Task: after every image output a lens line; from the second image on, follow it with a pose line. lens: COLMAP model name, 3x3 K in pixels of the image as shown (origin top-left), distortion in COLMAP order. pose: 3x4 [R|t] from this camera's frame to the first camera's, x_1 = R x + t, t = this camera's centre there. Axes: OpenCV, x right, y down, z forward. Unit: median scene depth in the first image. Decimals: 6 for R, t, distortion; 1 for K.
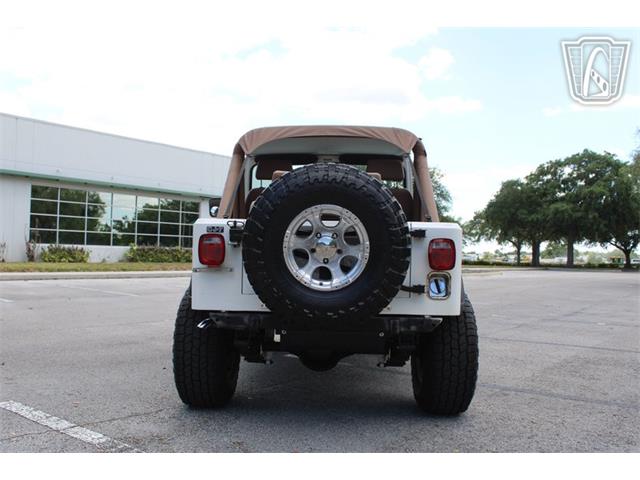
lens RADIAL K [[613.6, 0, 319.0], [0, 613.6, 259.6], [0, 0, 1]] dist [-0.220079, 0.305944]
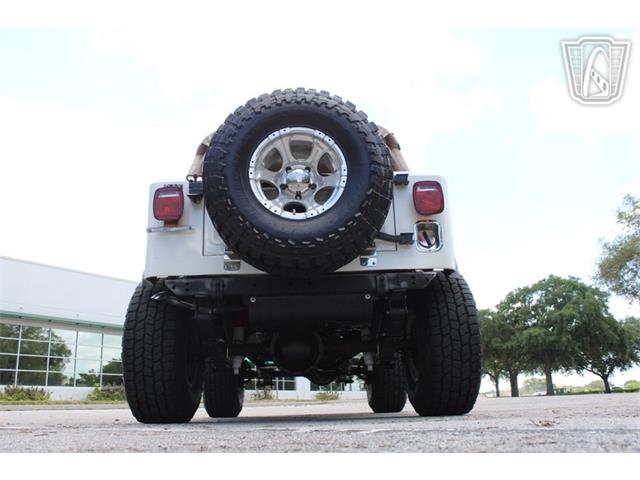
lens RADIAL K [[613.6, 0, 319.0], [0, 613.6, 259.6], [0, 0, 1]] dist [-0.220079, 0.305944]
pose [[0.997836, -0.038984, 0.052942, -0.006736], [0.051253, 0.965585, -0.254988, 0.231352], [-0.041180, 0.257150, 0.965494, 0.131833]]
